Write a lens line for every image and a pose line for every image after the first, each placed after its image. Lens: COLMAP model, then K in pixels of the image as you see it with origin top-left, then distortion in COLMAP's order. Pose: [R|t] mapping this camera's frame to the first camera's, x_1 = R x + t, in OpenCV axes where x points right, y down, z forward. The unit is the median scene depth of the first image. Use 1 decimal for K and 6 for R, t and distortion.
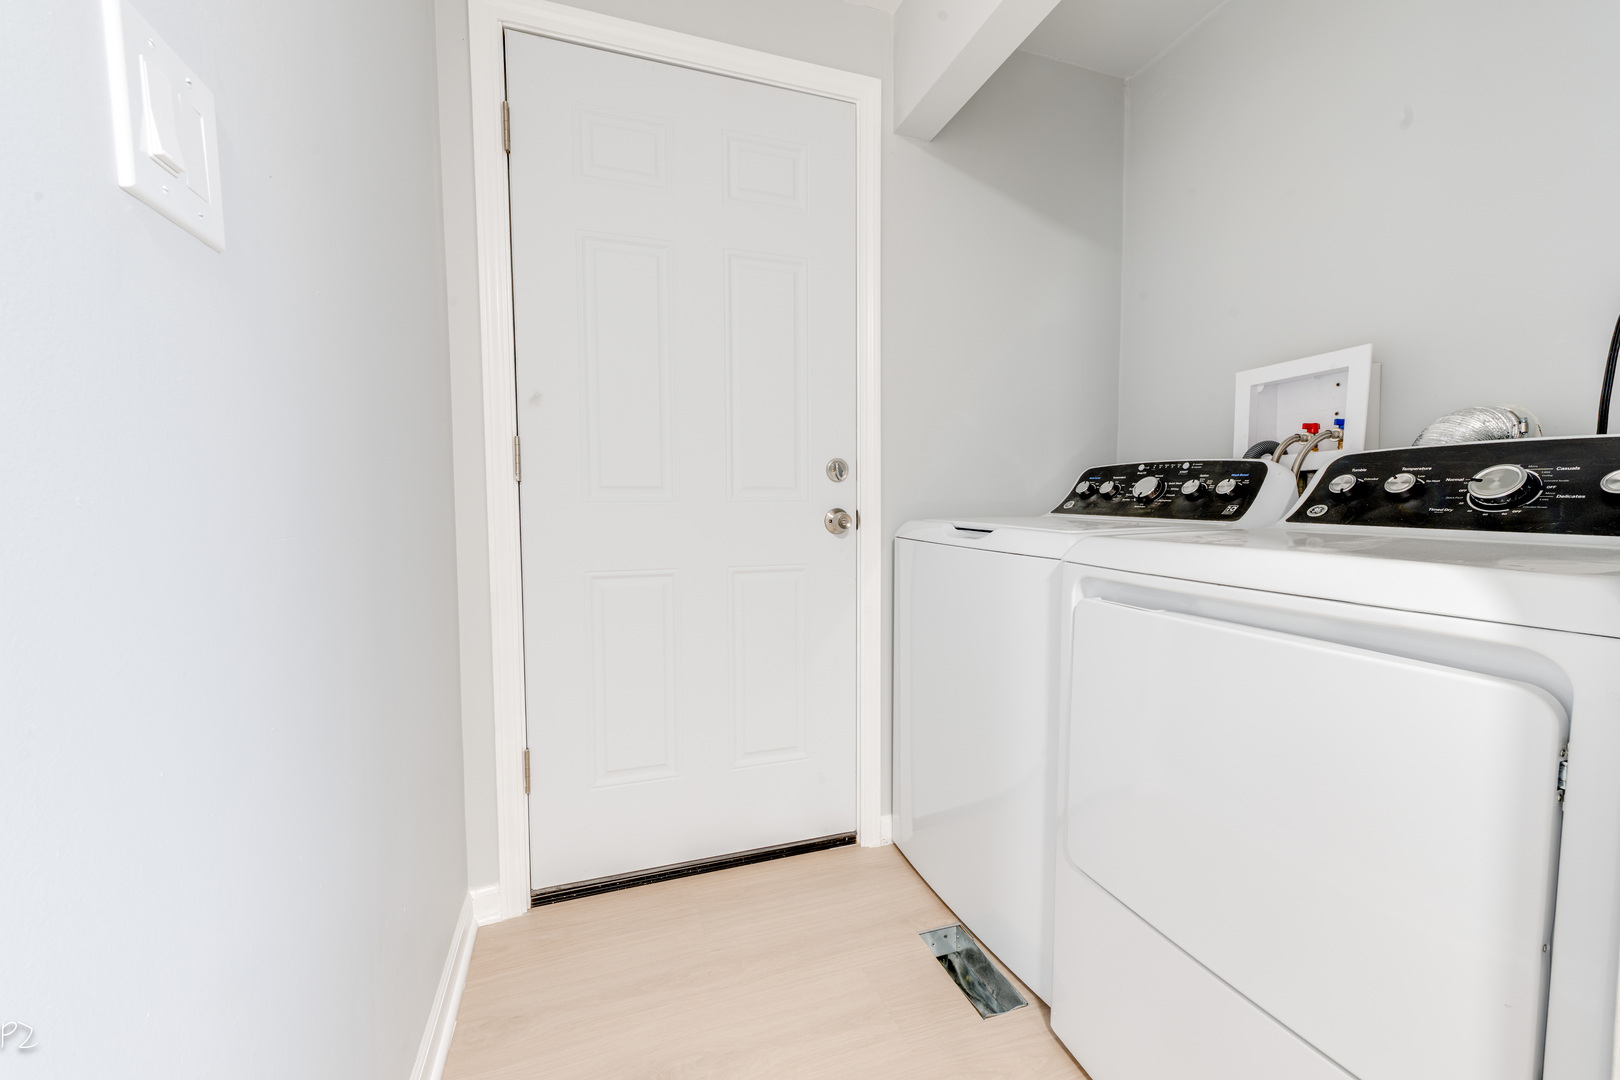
lens RADIAL K [[653.1, 0, 805.5], [0, 653.1, 552.1], [0, 0, 1]] dist [-0.001216, -0.000112]
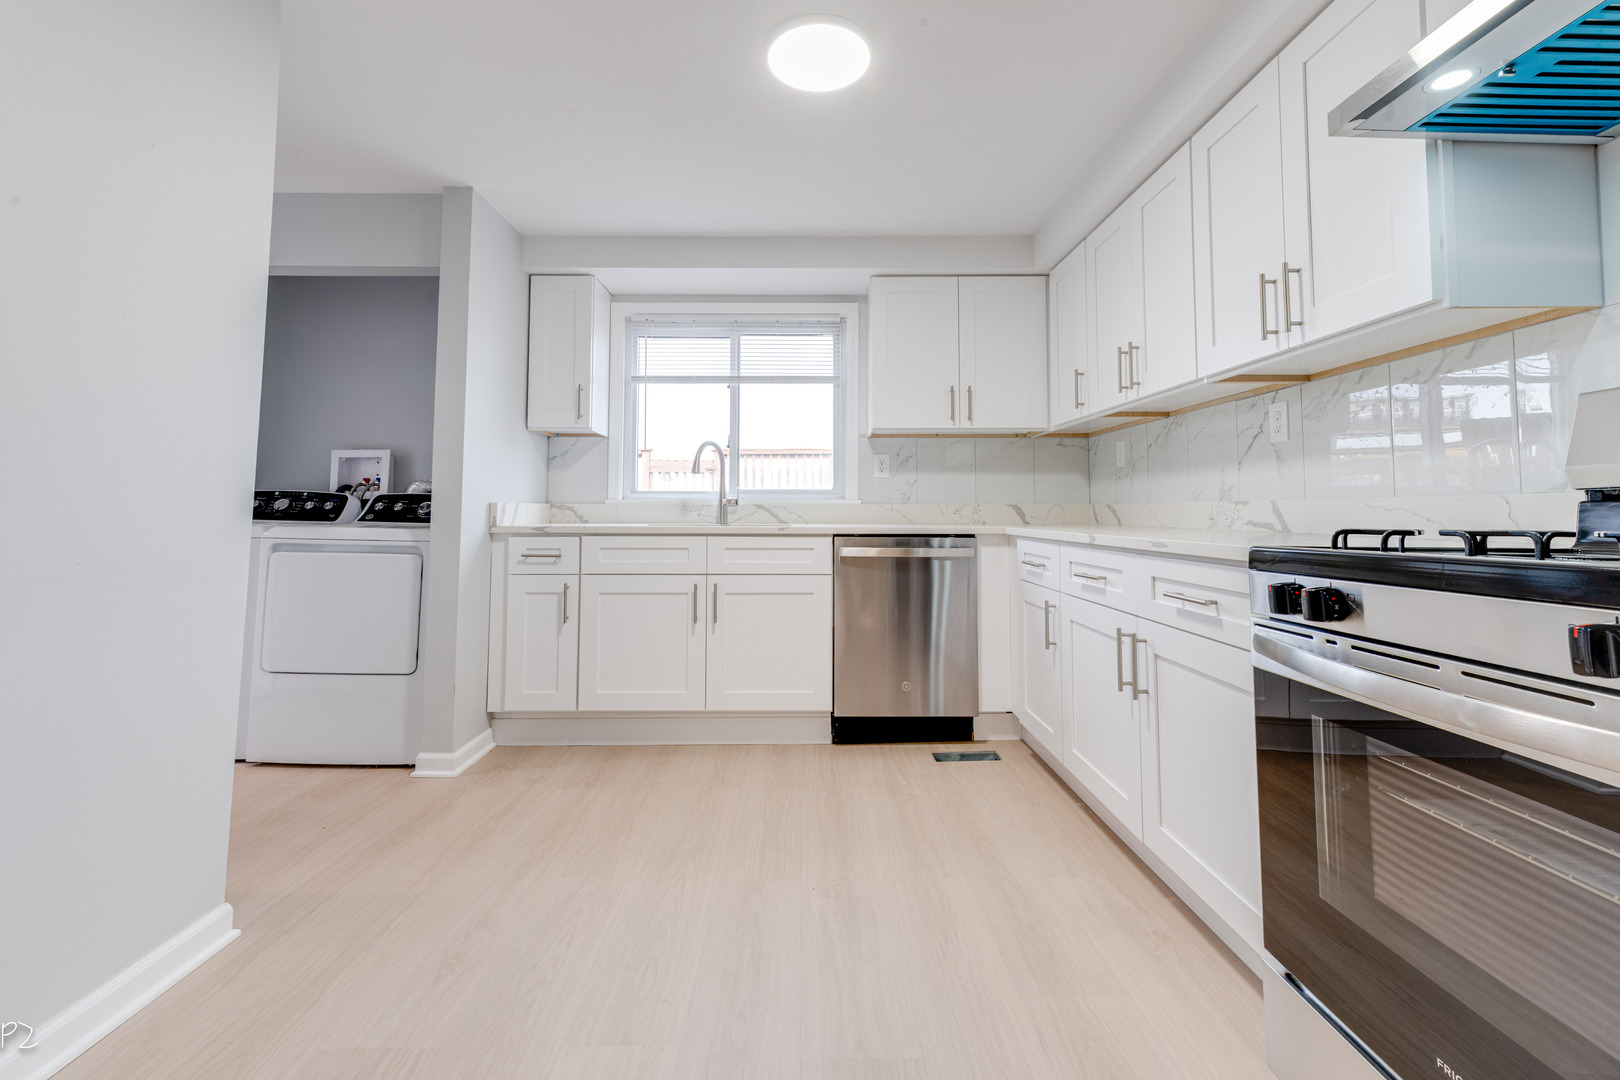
lens RADIAL K [[653.1, 0, 804.5], [0, 653.1, 482.0], [0, 0, 1]] dist [-0.001216, -0.000112]
pose [[0.317301, 0.064774, 0.946110, -0.858837], [0.064550, 0.993875, -0.089693, 0.111069], [-0.946125, 0.089531, 0.311177, -1.106538]]
